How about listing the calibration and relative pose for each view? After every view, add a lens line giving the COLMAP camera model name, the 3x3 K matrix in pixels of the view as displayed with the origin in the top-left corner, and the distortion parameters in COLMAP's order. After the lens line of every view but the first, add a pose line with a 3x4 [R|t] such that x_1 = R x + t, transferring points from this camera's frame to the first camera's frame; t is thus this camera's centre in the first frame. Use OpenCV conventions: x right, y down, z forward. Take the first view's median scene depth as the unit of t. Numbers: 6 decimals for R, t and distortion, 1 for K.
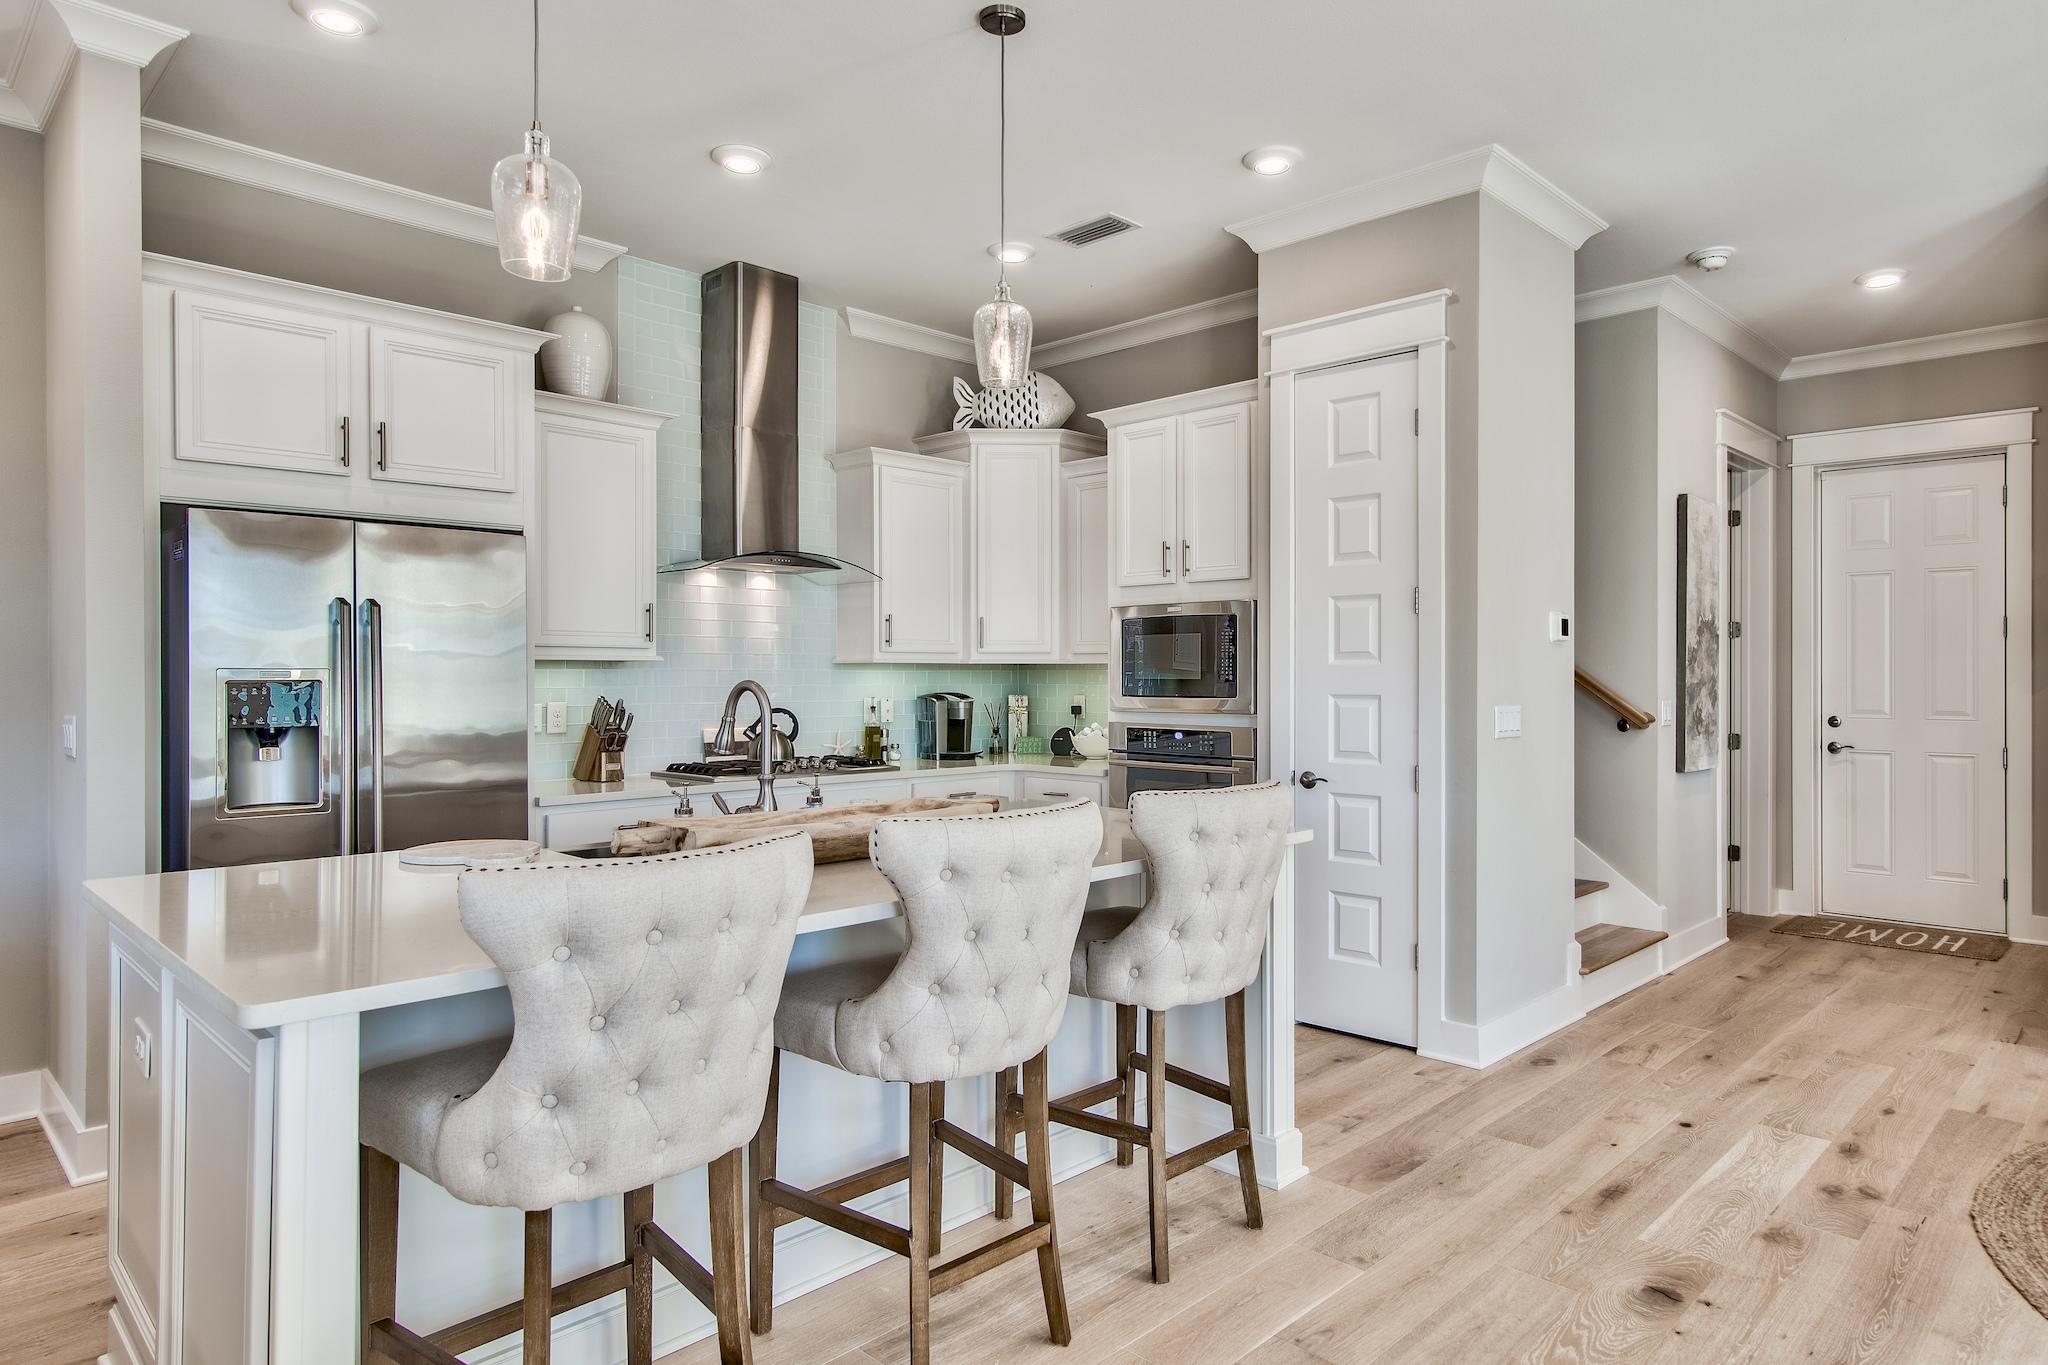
lens RADIAL K [[1202.6, 0, 1082.2], [0, 1202.6, 680.3], [0, 0, 1]] dist [0.012073, 0.000993]
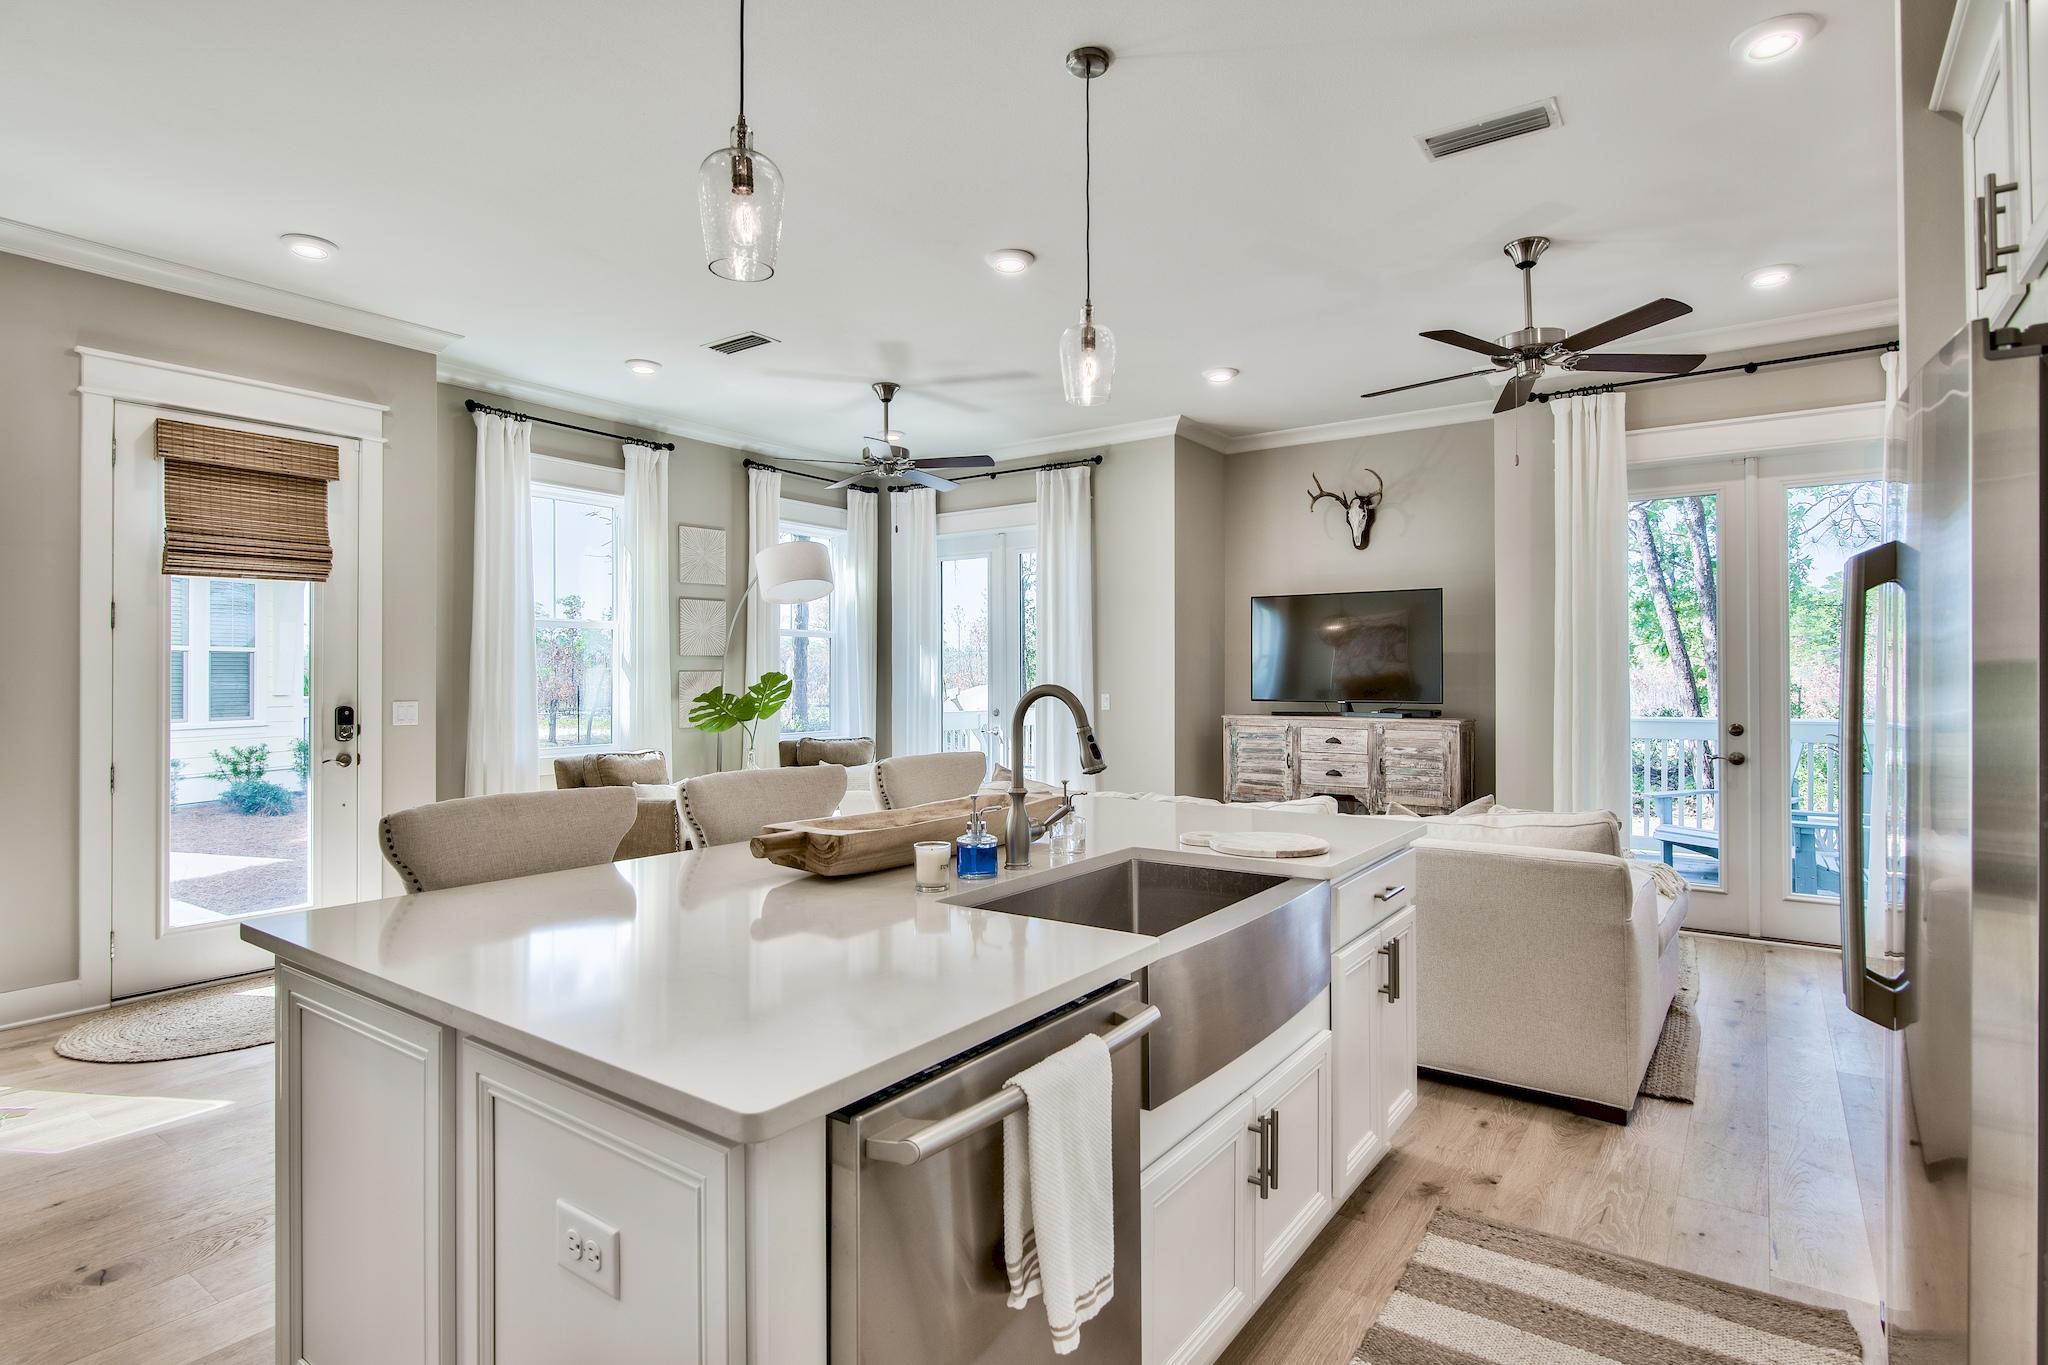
lens RADIAL K [[1042.4, 0, 1008.9], [0, 1042.4, 665.3], [0, 0, 1]] dist [0.000512, 0.000282]
pose [[-0.991713, -0.000592, -0.128469, -0.089107], [-0.000283, 0.999997, -0.002425, -0.007035], [0.128470, -0.002368, -0.991711, 0.989363]]
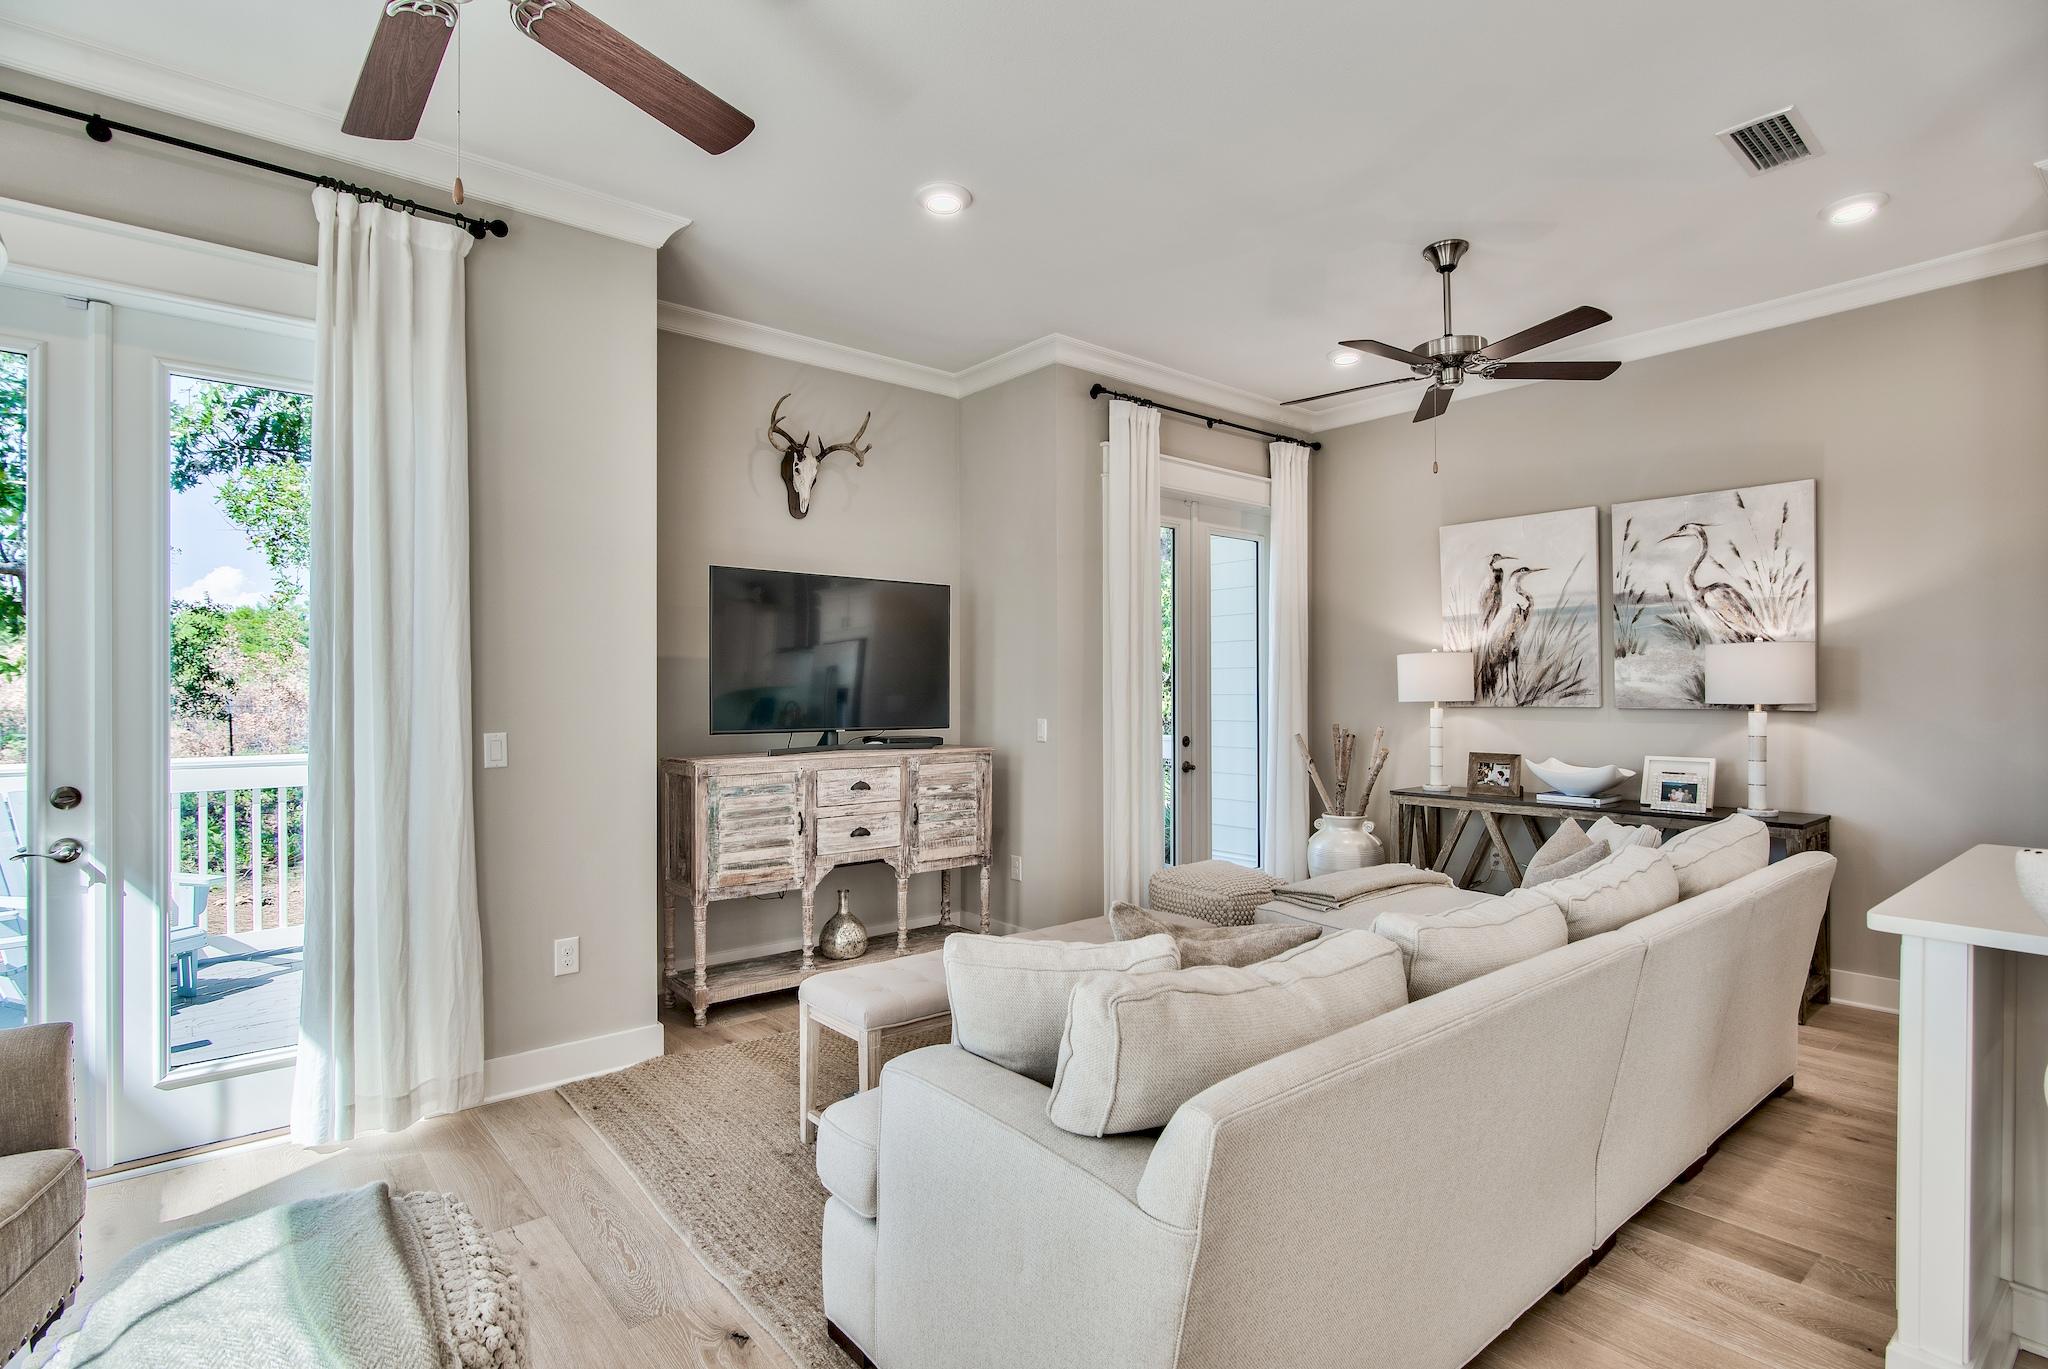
lens RADIAL K [[1013.8, 0, 1024.0], [0, 1013.8, 684.5], [0, 0, 1]] dist [-0.002995, -0.000985]
pose [[-0.116035, -0.008081, -0.993212, 0.200692], [-0.005185, 0.999958, -0.007530, 0.000583], [0.993232, 0.004276, -0.116072, 0.019477]]
